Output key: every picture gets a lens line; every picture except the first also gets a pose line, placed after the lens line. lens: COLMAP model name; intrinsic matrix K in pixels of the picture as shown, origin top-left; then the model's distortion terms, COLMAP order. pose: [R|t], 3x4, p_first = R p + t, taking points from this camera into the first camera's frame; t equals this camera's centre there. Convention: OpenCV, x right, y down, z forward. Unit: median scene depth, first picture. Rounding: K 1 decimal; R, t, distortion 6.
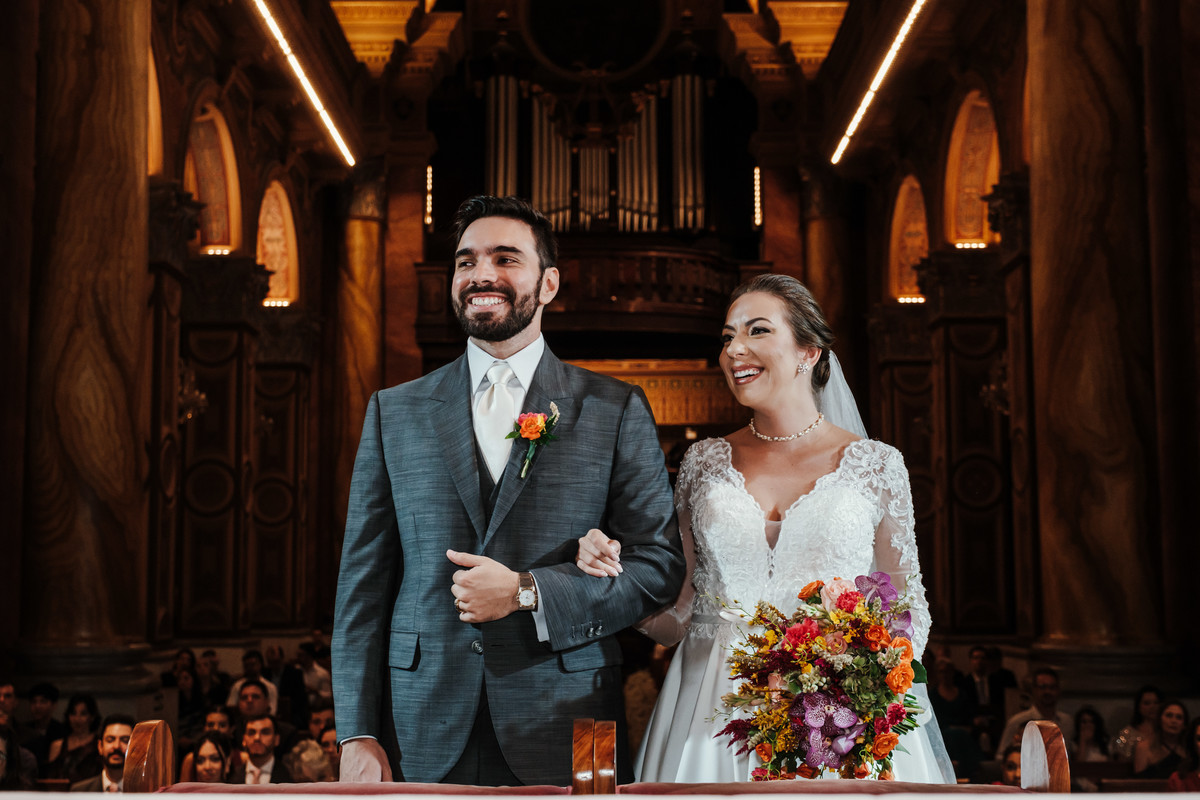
lens RADIAL K [[1601.2, 0, 571.3], [0, 1601.2, 399.4], [0, 0, 1]] dist [-0.009136, -0.008766]
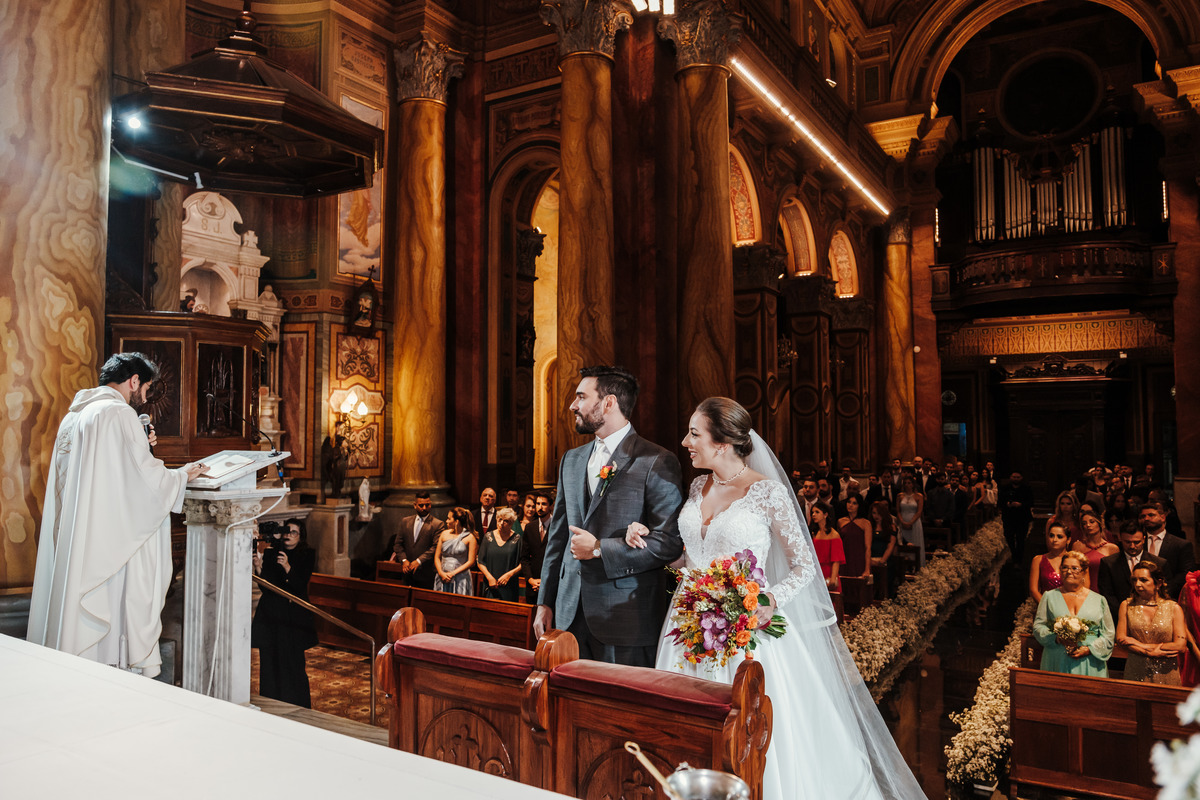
lens RADIAL K [[849.7, 0, 560.7], [0, 849.7, 387.8], [0, 0, 1]] dist [-0.027916, -0.000568]
pose [[0.846024, -0.026950, -0.532463, 0.054471], [0.057542, 0.997503, 0.040941, -0.014905], [0.530030, -0.065276, 0.845463, 0.002498]]
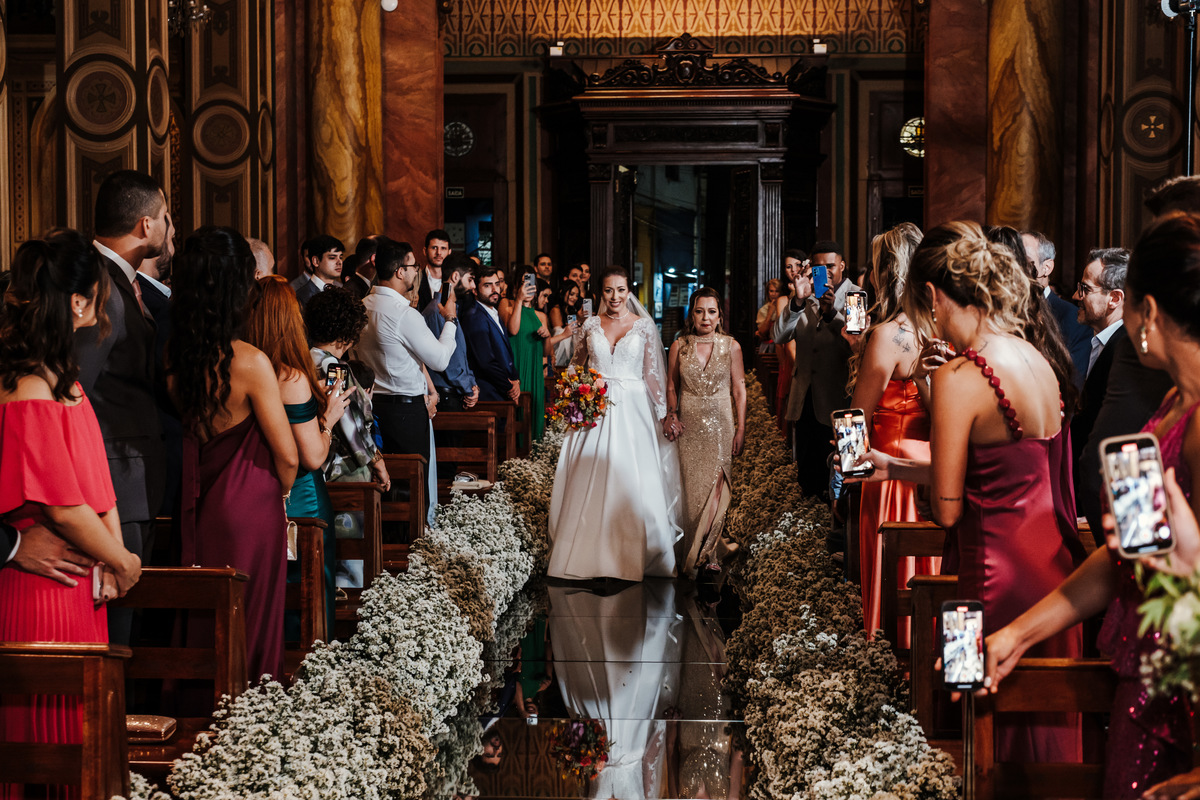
lens RADIAL K [[1847.5, 0, 597.0], [0, 1847.5, 400.2], [0, 0, 1]] dist [-0.023300, 0.025722]
pose [[0.999118, 0.003861, -0.041815, 0.013064], [0.003449, 0.984852, 0.173365, 0.040772], [0.041851, -0.173357, 0.983969, 0.196939]]
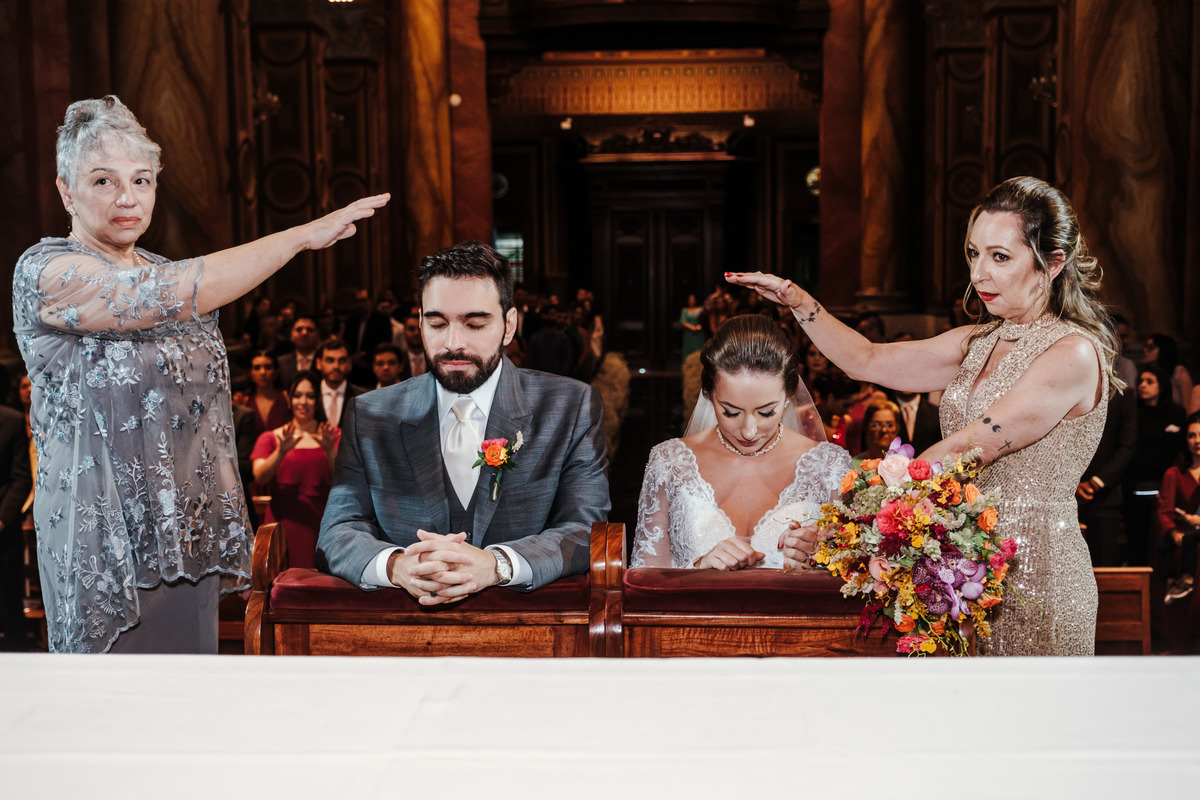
lens RADIAL K [[1552.9, 0, 586.4], [0, 1552.9, 404.6], [0, 0, 1]] dist [0.010553, 0.011691]
pose [[0.999417, -0.006707, -0.033478, 0.003338], [0.013583, 0.977691, 0.209608, -0.013229], [0.031325, -0.209940, 0.977212, -0.018048]]
